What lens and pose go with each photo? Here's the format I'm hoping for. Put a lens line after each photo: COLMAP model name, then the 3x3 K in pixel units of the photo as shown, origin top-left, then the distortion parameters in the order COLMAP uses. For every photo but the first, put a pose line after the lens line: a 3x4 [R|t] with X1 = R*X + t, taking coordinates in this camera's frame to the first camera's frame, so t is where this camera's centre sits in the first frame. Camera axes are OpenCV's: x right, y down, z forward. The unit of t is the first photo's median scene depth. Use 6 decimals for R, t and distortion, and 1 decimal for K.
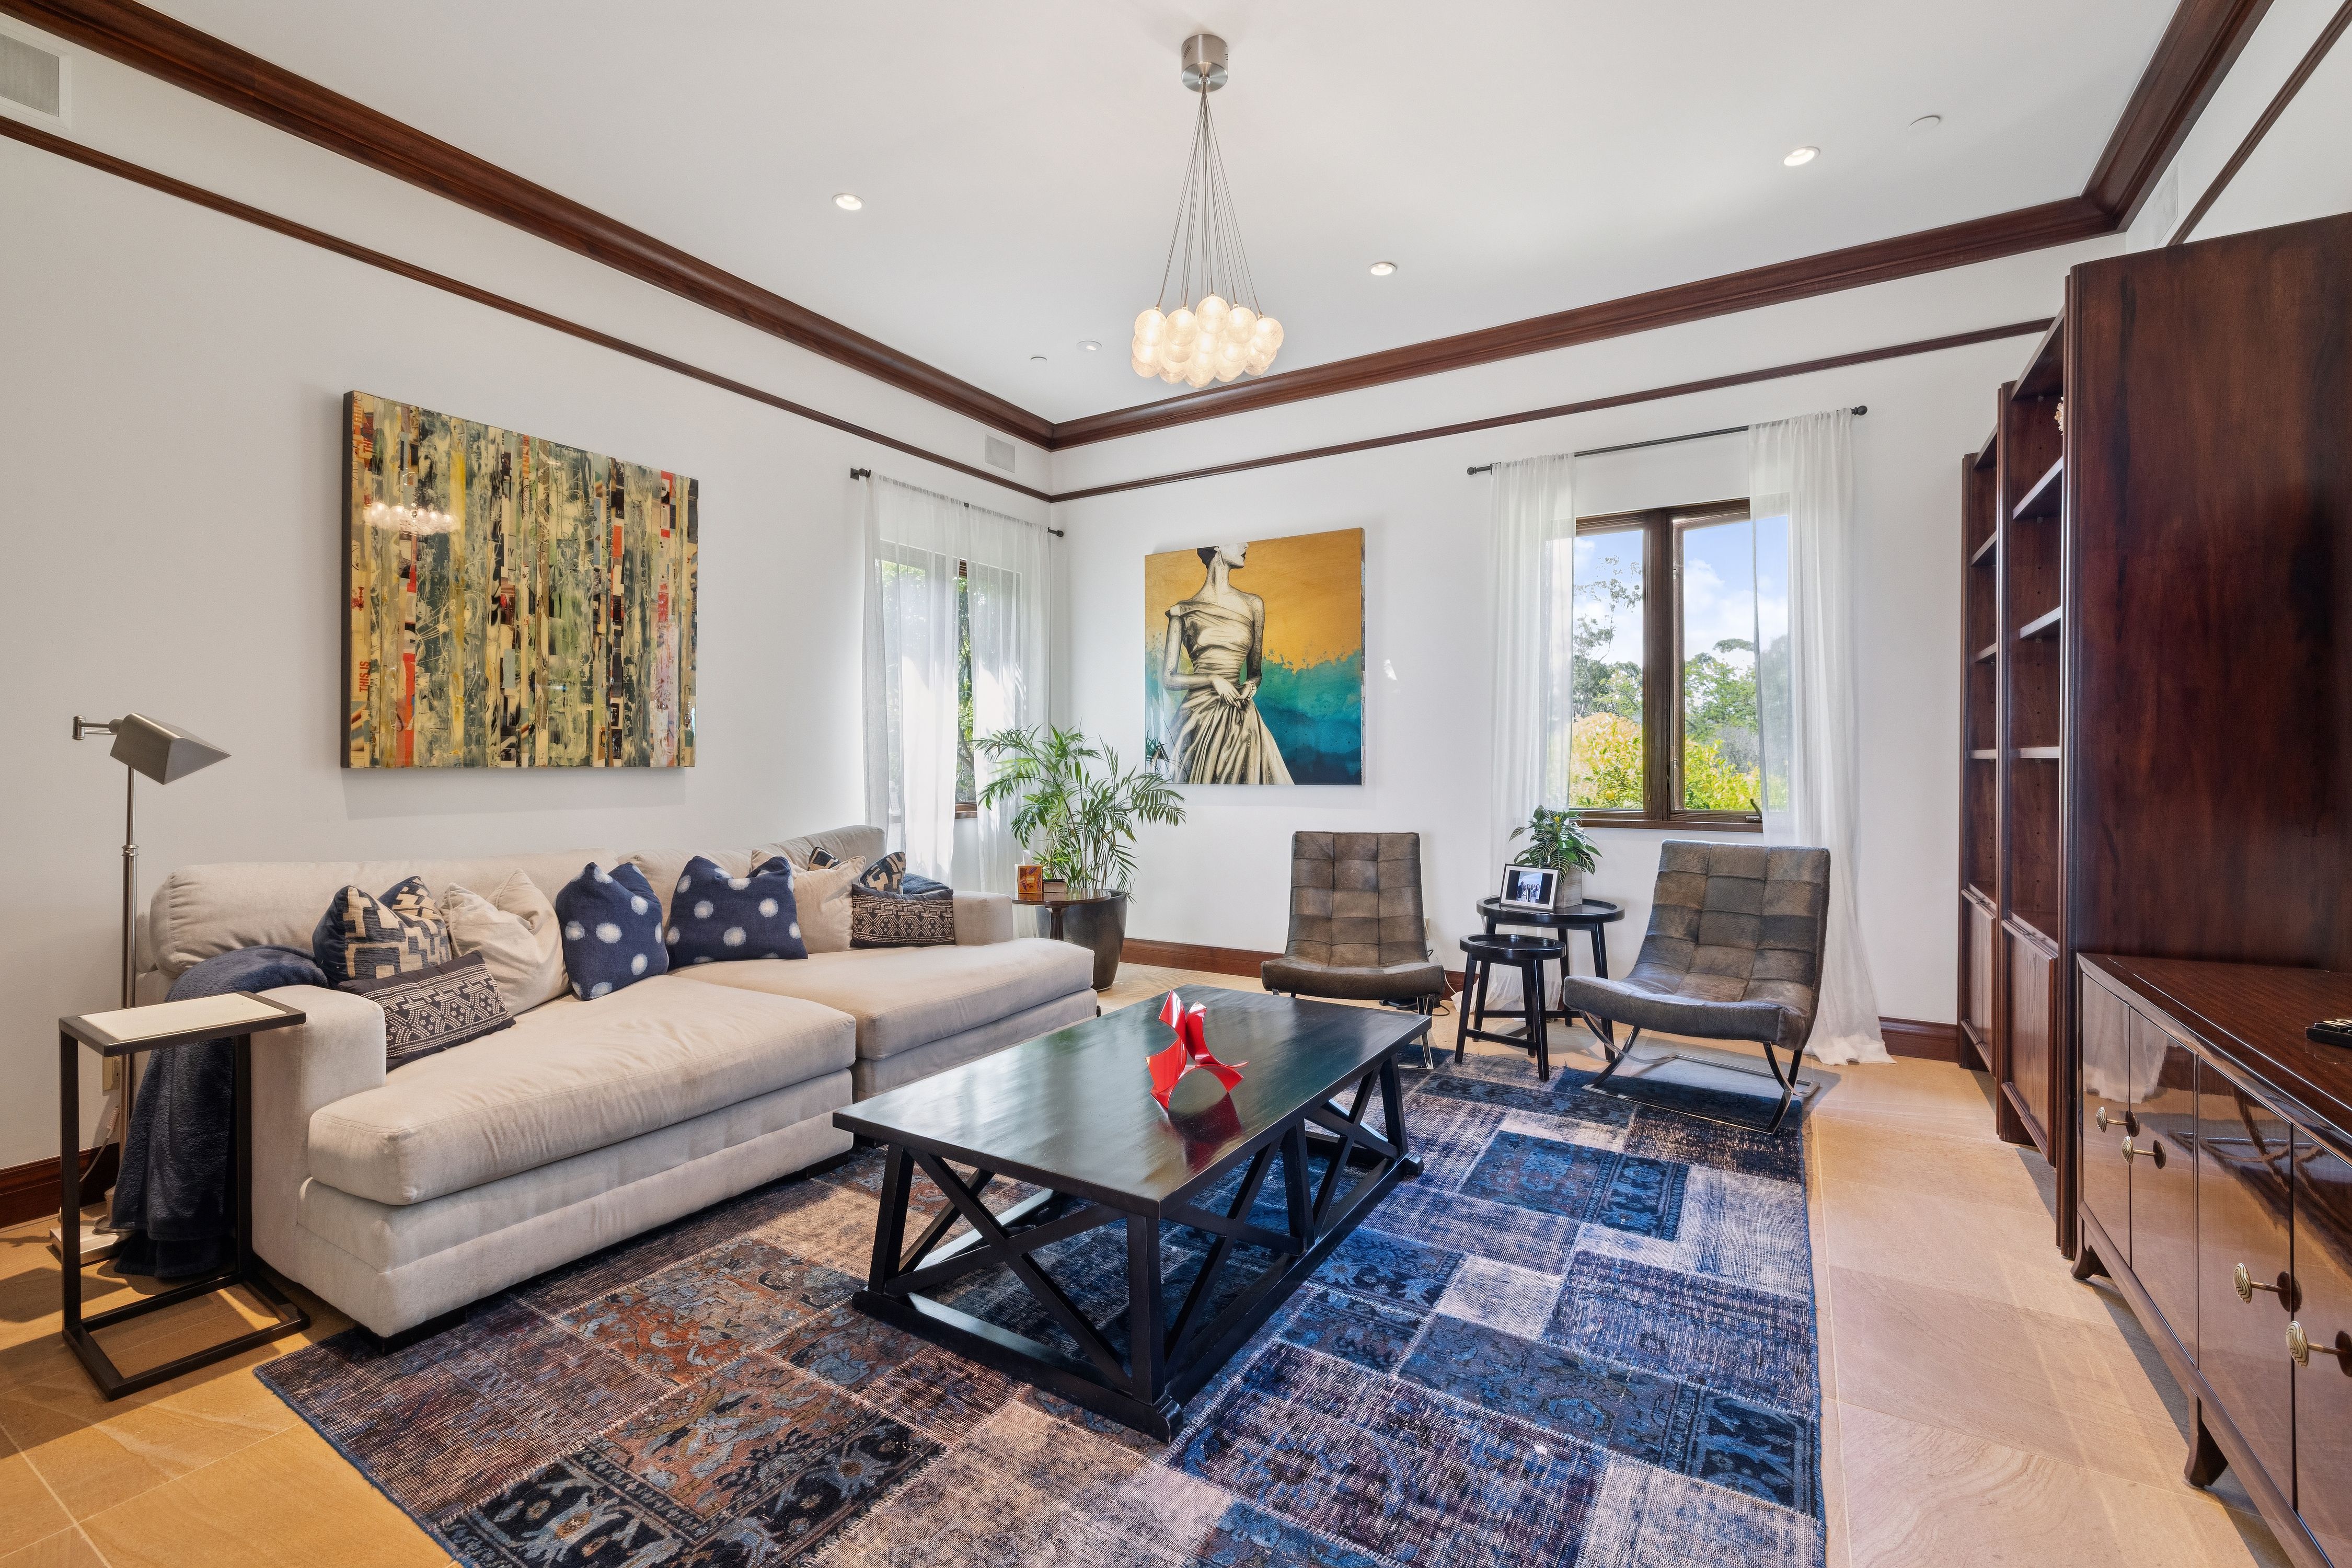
lens RADIAL K [[1016.4, 0, 1167.3], [0, 1016.4, 761.2], [0, 0, 1]] dist [-0.000266, -0.000187]
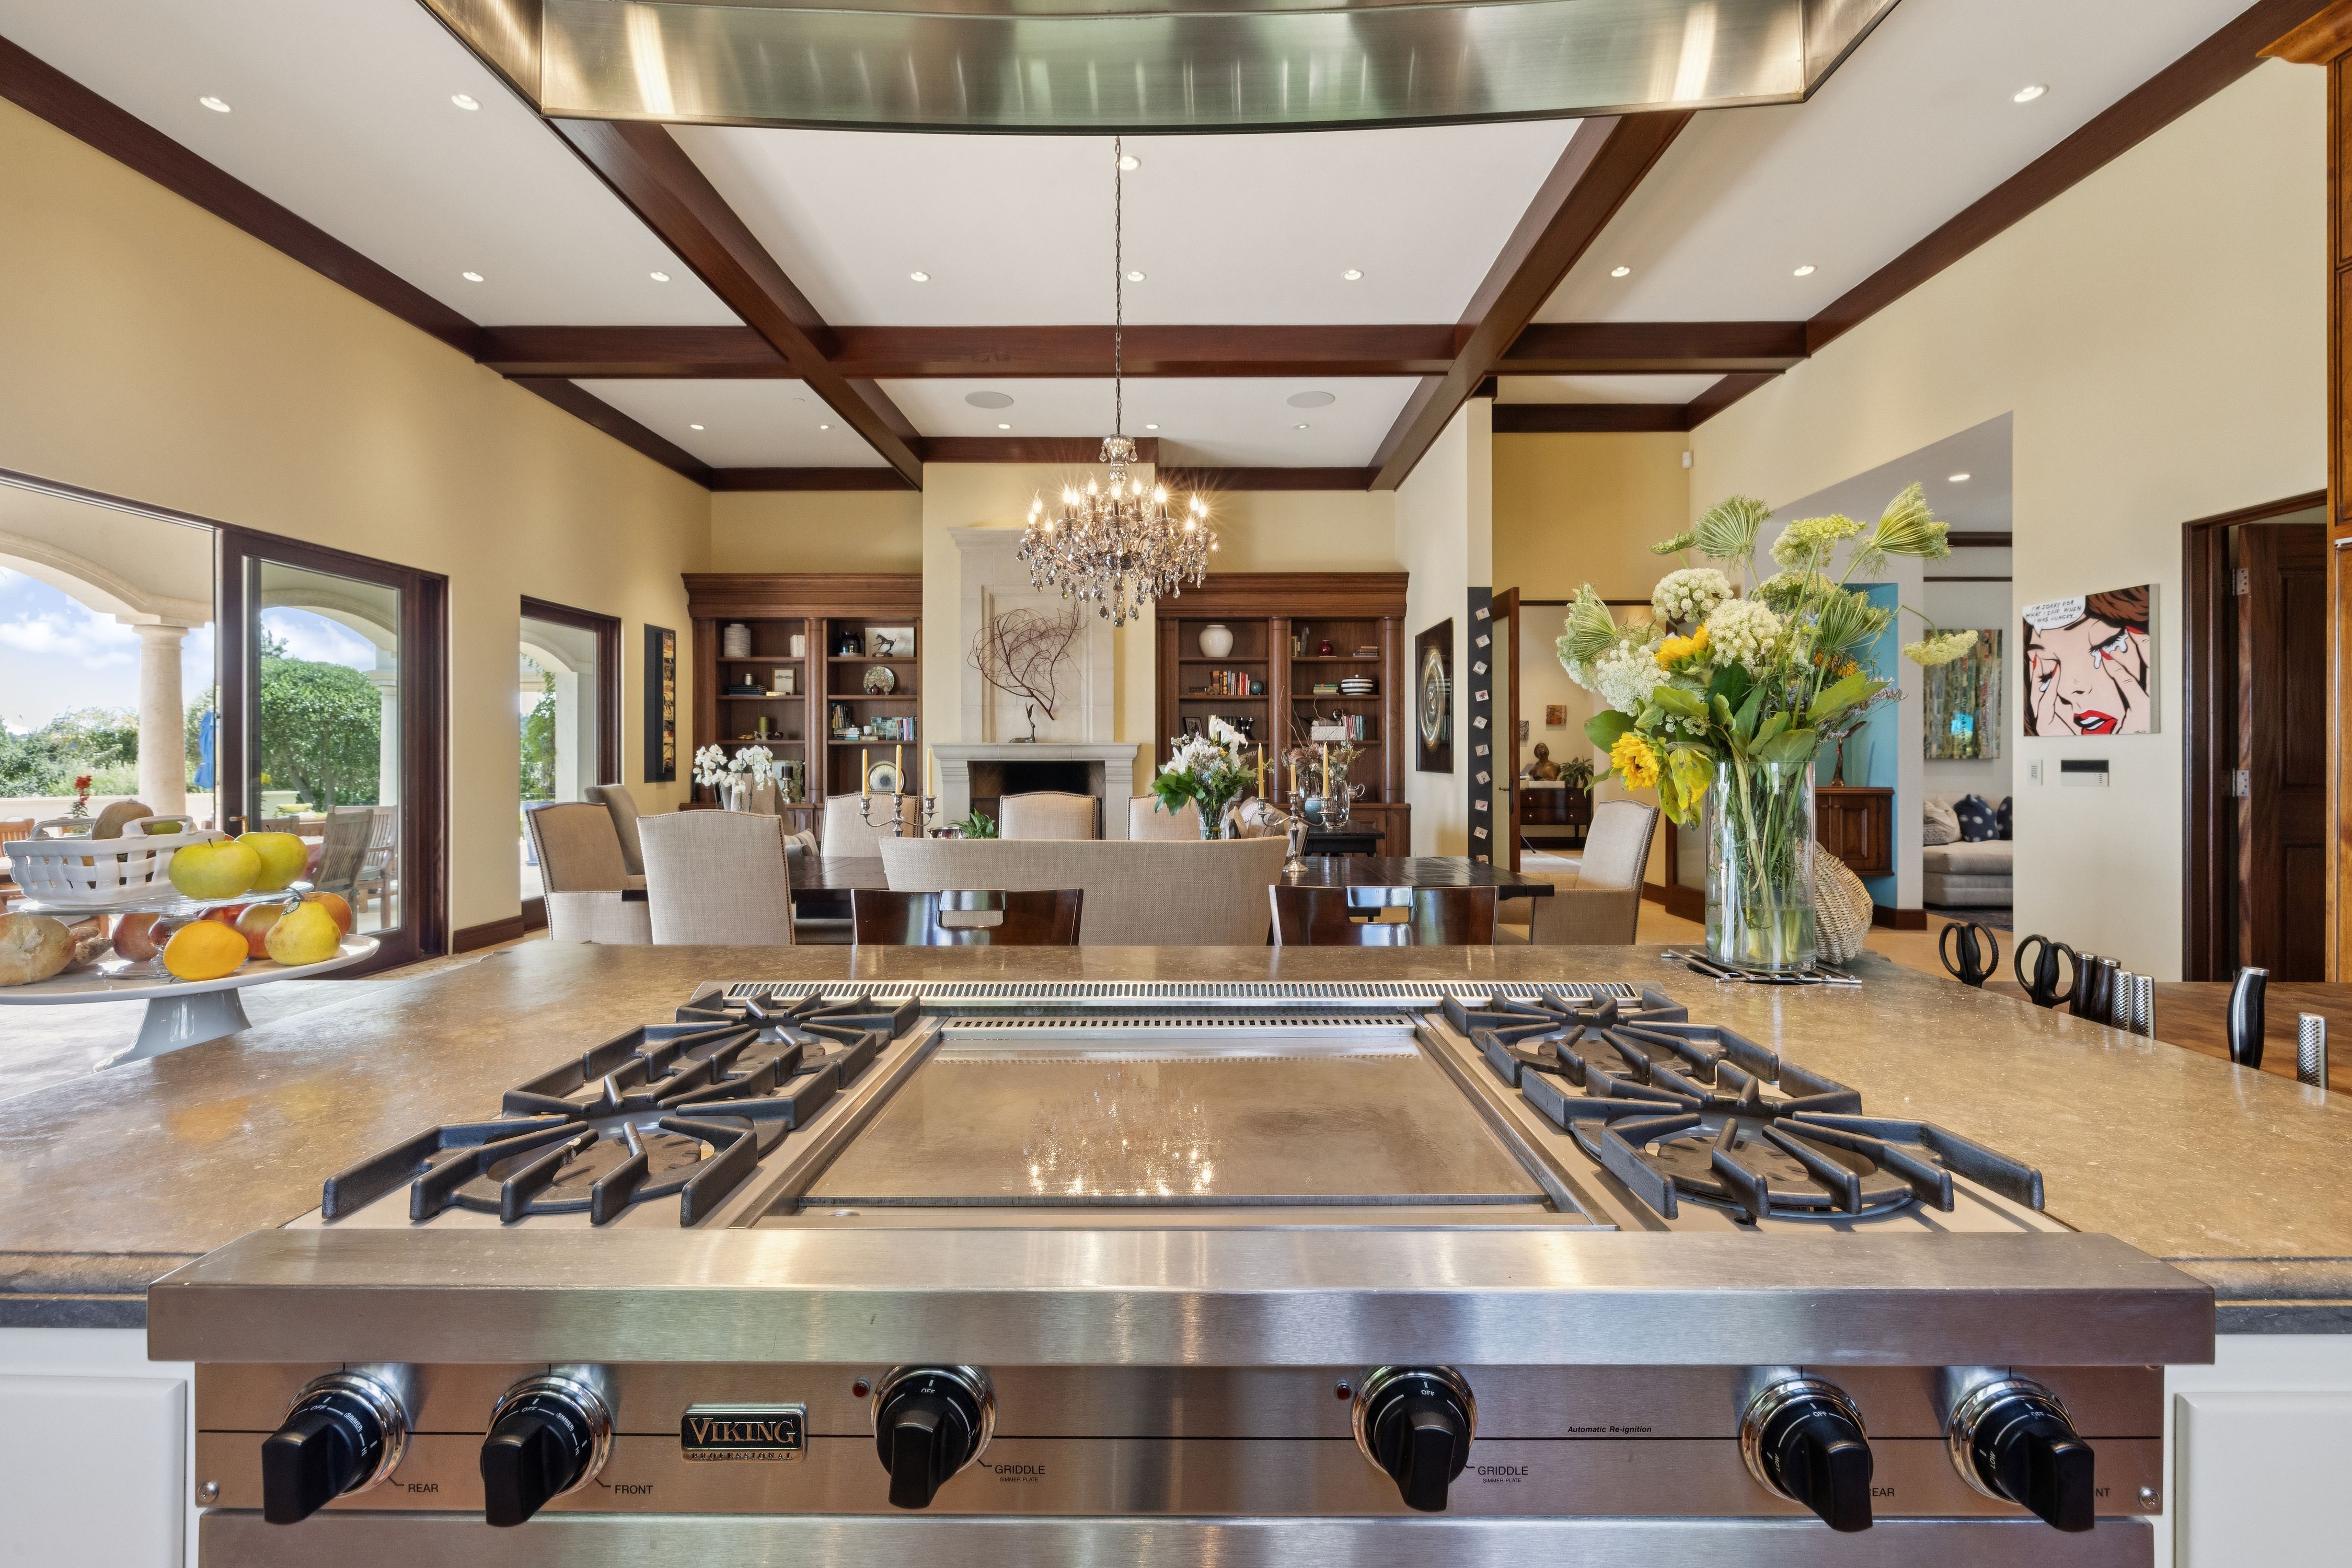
lens RADIAL K [[986.5, 0, 1174.0], [0, 986.5, 756.8], [0, 0, 1]] dist [0.000074, -0.000167]
pose [[0.514773, -0.000047, -0.857326, 0.590295], [0.002604, 0.999995, 0.001508, -0.007546], [0.857322, -0.003009, 0.514771, -2.156867]]
